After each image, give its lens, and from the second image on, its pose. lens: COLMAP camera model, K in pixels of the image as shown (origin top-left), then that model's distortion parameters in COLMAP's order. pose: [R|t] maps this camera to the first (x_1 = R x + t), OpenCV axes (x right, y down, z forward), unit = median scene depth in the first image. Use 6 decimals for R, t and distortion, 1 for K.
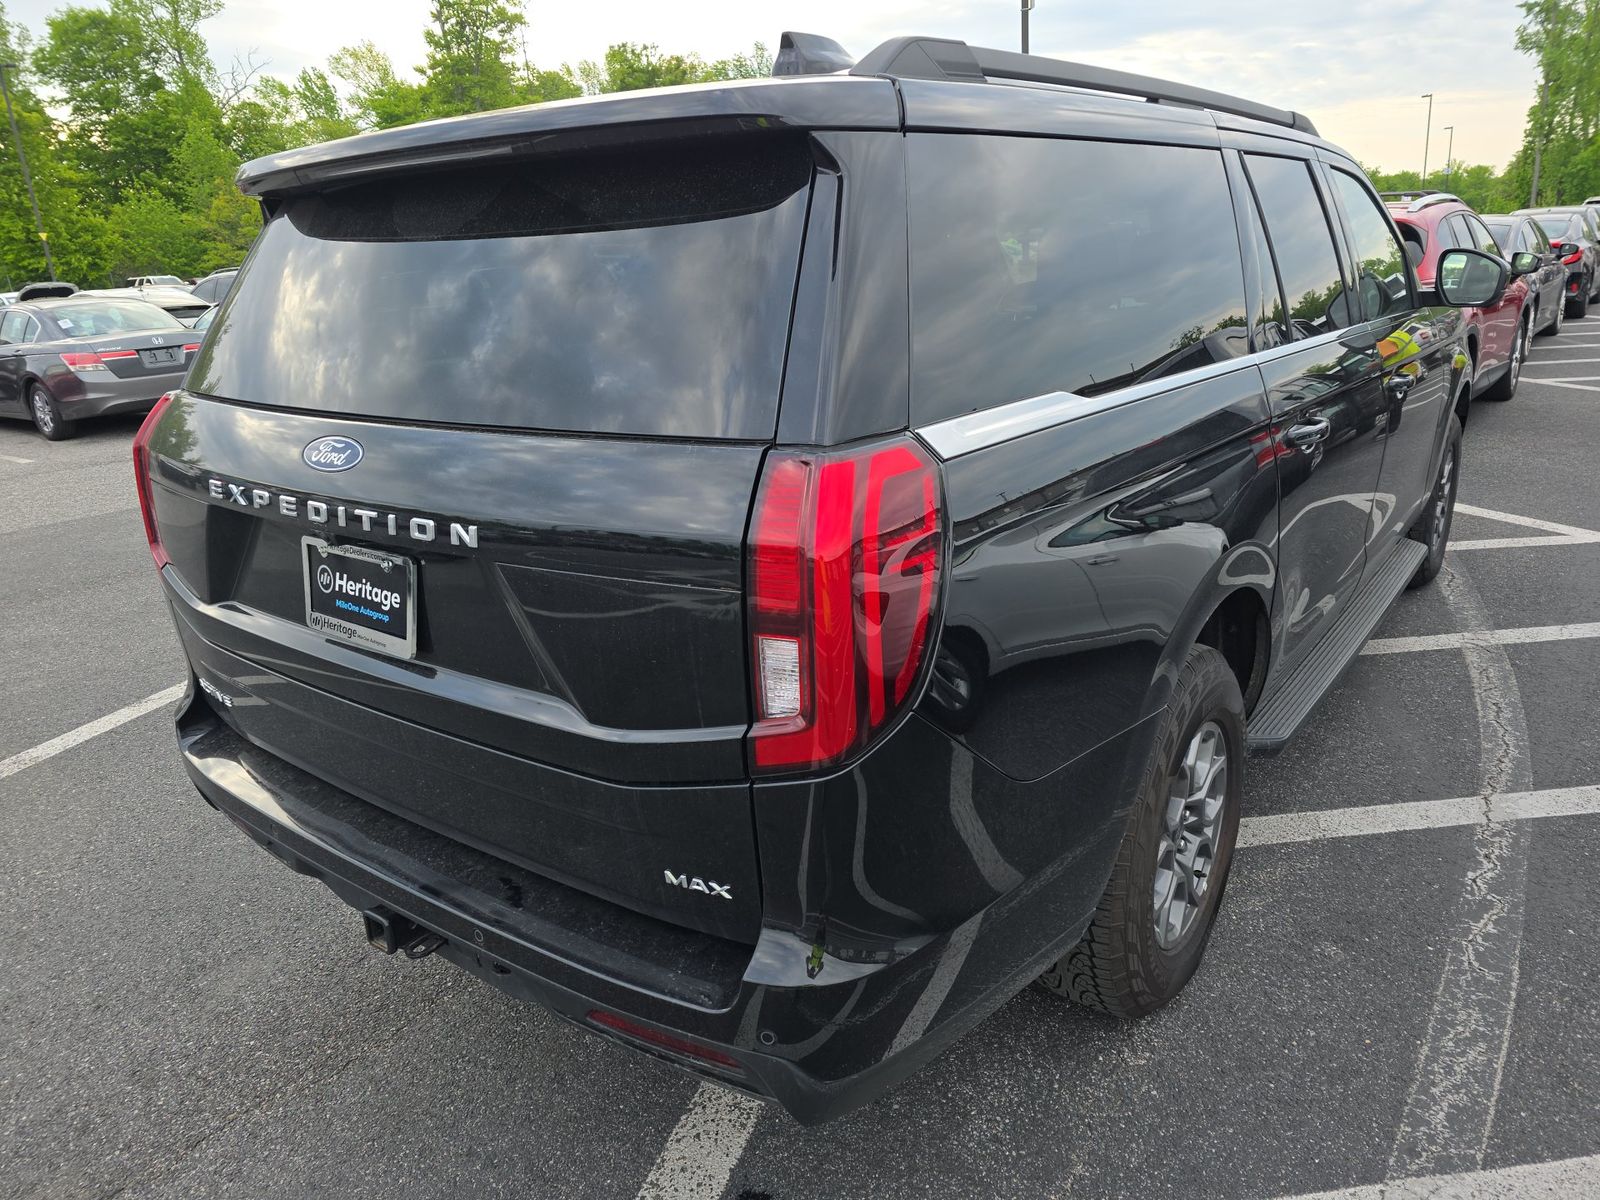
lens RADIAL K [[1097.8, 0, 796.3], [0, 1097.8, 597.3], [0, 0, 1]] dist [0.035666, -0.021685]
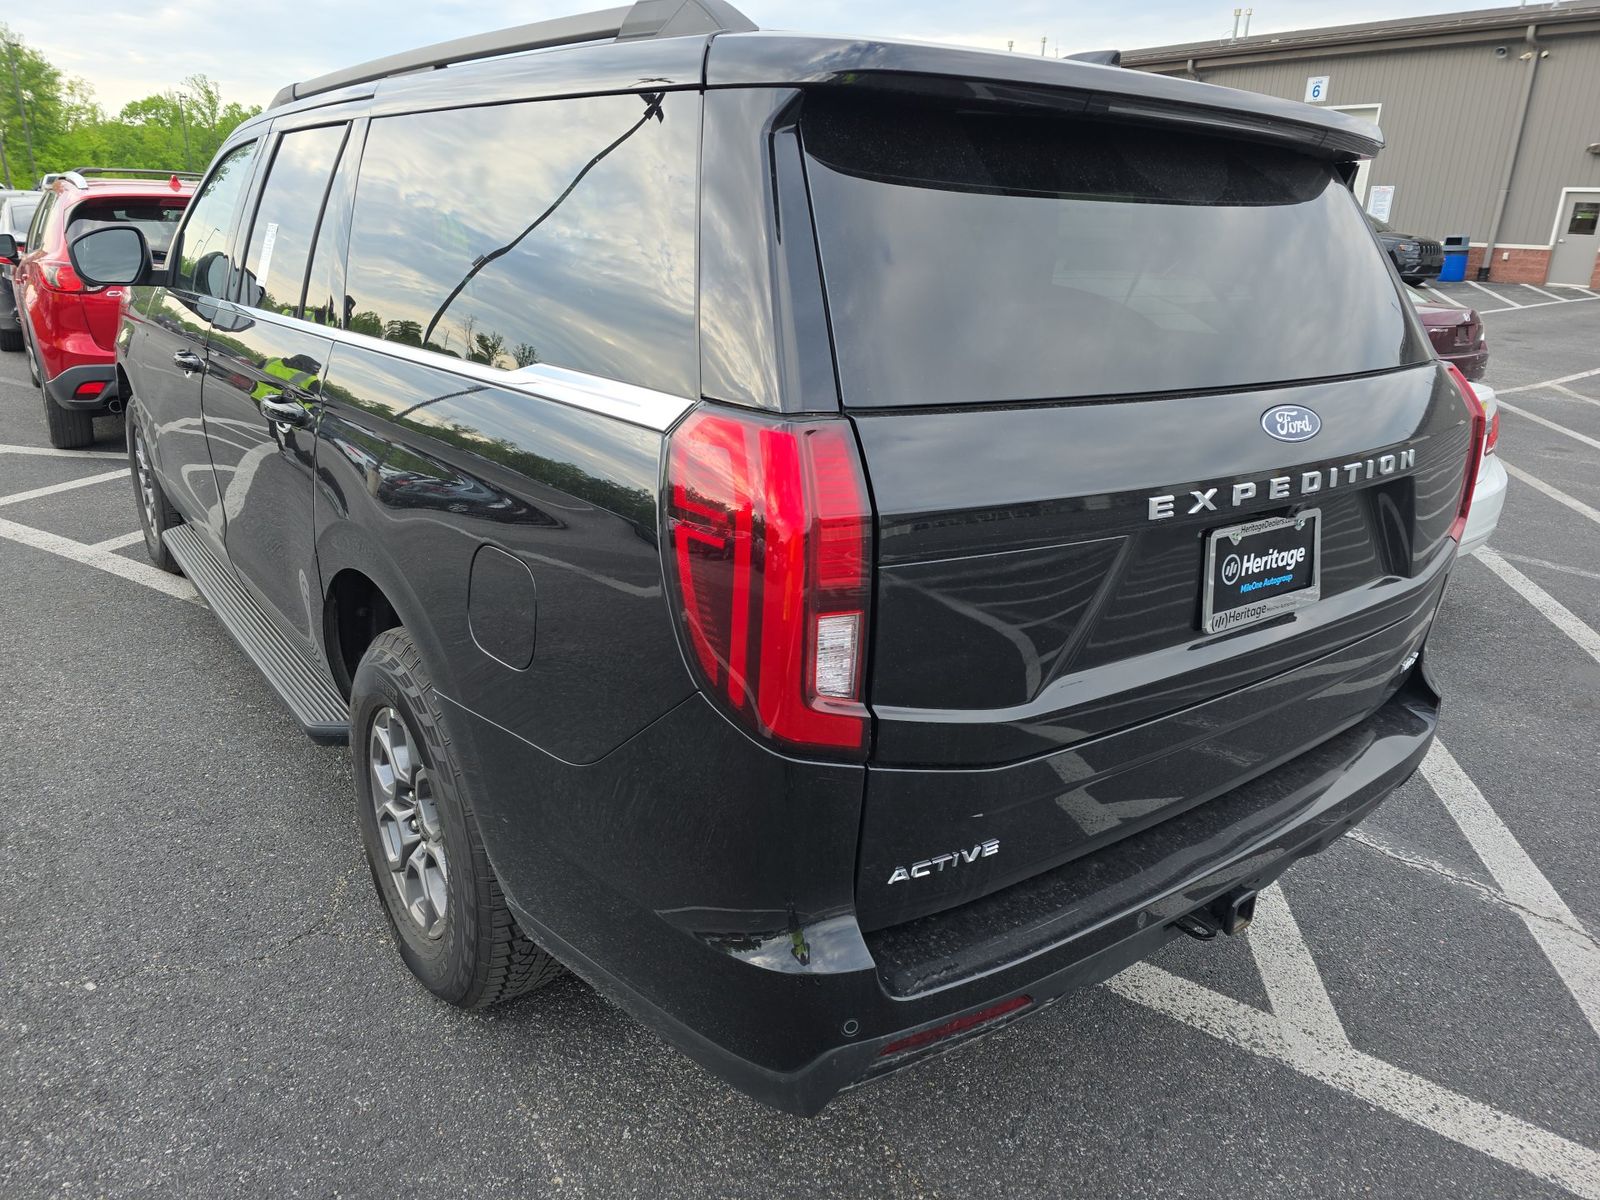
lens RADIAL K [[1097.8, 0, 790.2], [0, 1097.8, 595.7], [0, 0, 1]] dist [0.035666, -0.021685]
pose [[0.277126, -0.250579, 0.927584, -1.460472], [0.244337, 0.952037, 0.184187, -0.268157], [-0.929247, 0.175600, 0.325060, 1.103344]]
